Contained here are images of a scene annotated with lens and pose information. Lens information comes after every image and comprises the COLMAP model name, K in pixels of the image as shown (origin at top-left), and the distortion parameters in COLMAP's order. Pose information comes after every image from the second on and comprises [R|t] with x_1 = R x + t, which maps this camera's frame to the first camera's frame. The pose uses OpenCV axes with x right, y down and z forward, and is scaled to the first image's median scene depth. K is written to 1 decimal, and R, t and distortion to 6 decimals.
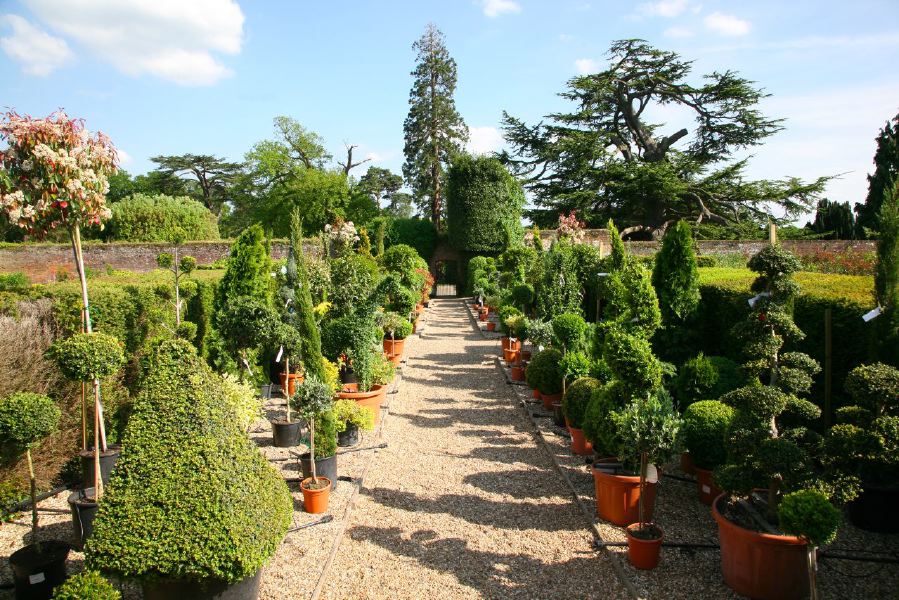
lens RADIAL K [[633.5, 0, 449.5], [0, 633.5, 300.0], [0, 0, 1]] dist [-0.112789, 0.062530]
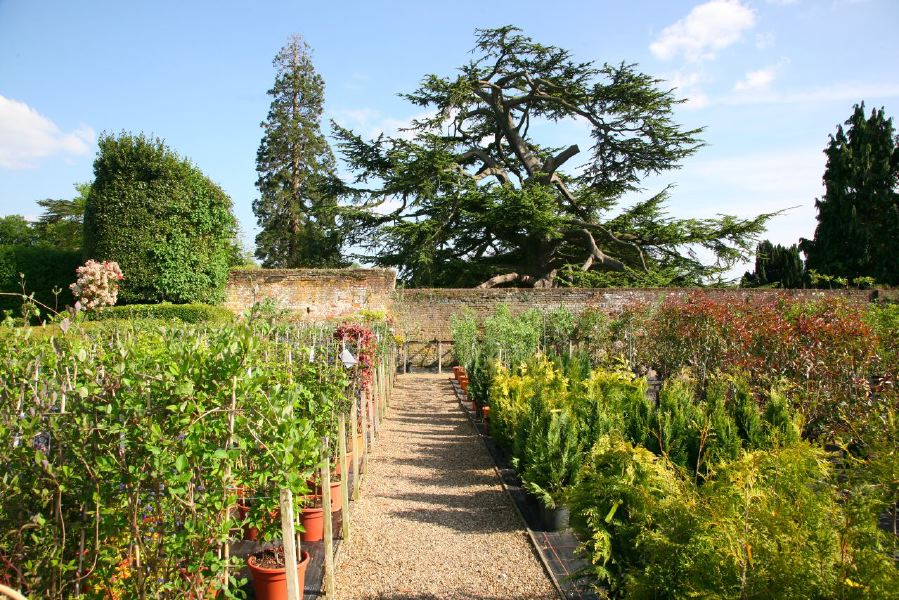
lens RADIAL K [[633.5, 0, 449.5], [0, 633.5, 300.0], [0, 0, 1]] dist [-0.112789, 0.062530]
pose [[0.999014, 0.009849, 0.043296, 0.190460], [-0.005687, 0.995440, -0.095219, -0.016948], [-0.044037, 0.094879, 0.994514, 0.262749]]
